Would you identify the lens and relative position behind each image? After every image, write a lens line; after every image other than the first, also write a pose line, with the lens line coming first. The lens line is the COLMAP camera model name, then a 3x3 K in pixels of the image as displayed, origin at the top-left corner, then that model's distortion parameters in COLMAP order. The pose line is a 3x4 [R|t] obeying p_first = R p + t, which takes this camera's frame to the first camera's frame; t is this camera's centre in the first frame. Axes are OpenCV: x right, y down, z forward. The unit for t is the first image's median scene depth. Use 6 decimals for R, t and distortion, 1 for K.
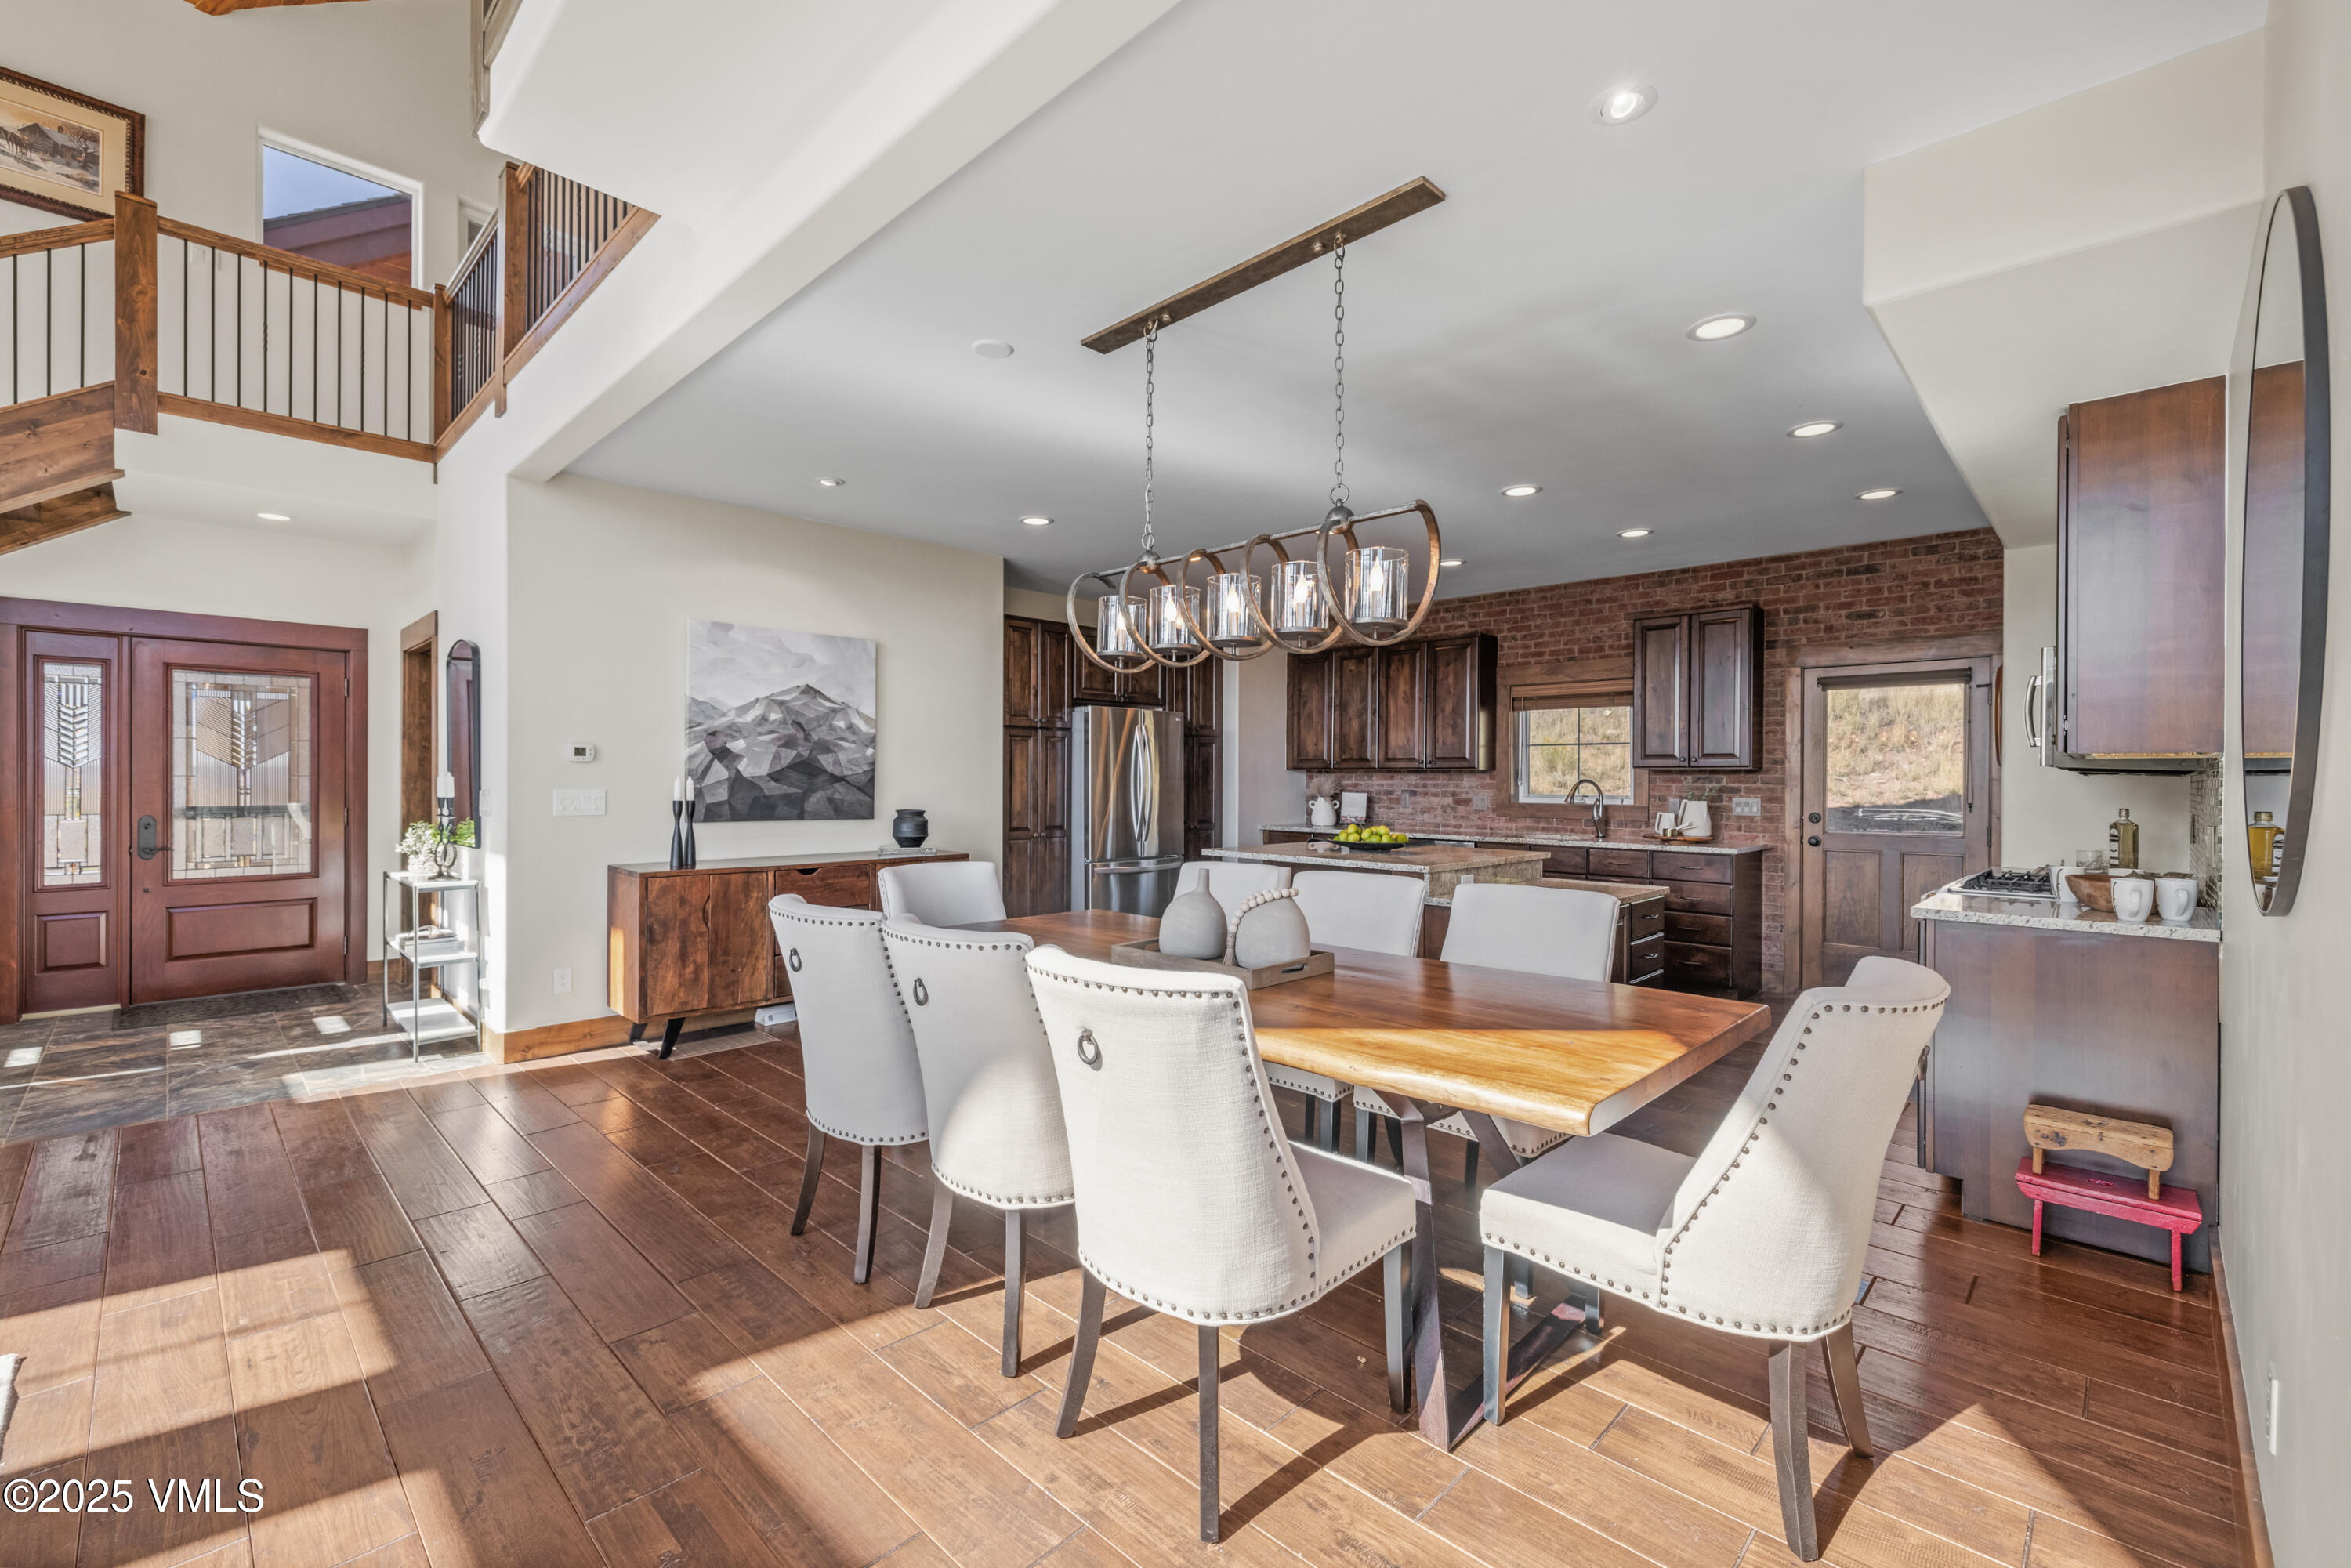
lens RADIAL K [[999.9, 0, 1168.9], [0, 999.9, 776.4], [0, 0, 1]] dist [0.000402, 0.000036]
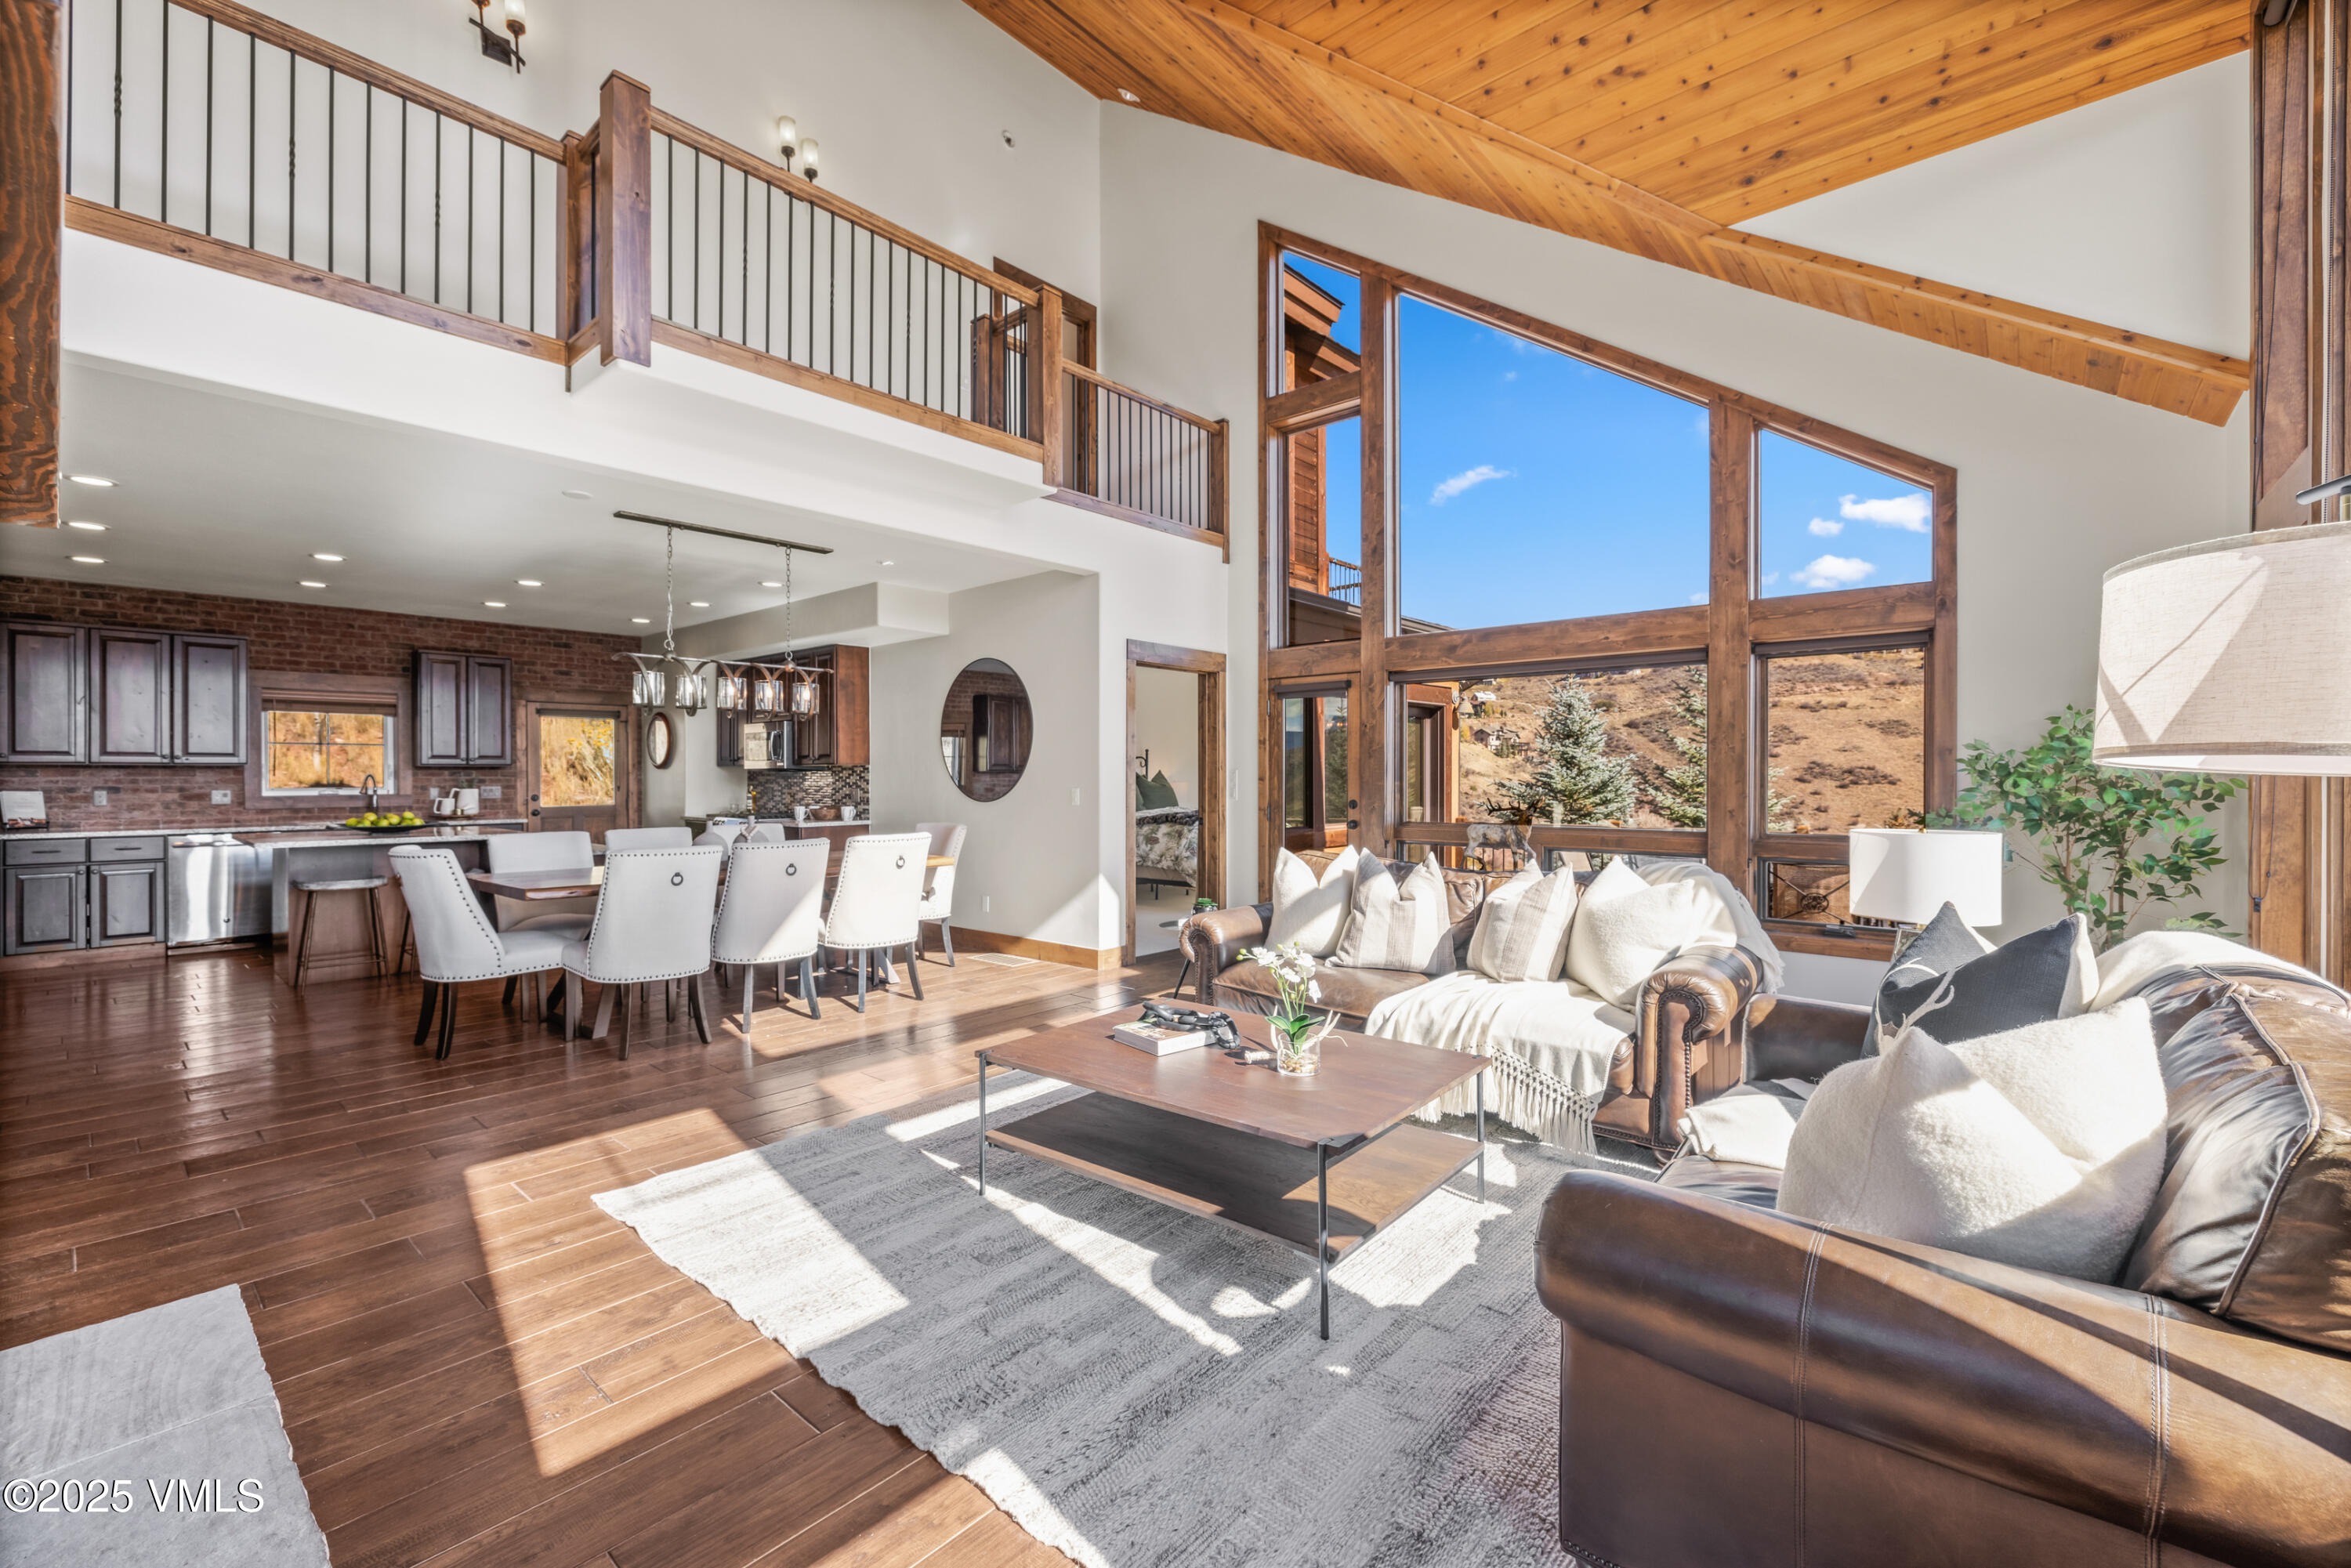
lens RADIAL K [[999.9, 0, 1168.8], [0, 999.9, 778.2], [0, 0, 1]] dist [0.000402, 0.000036]
pose [[-0.067101, -0.002912, 0.997742, -0.847549], [0.005608, 0.999979, 0.003296, 0.009561], [-0.997730, 0.005817, -0.067083, 0.102307]]
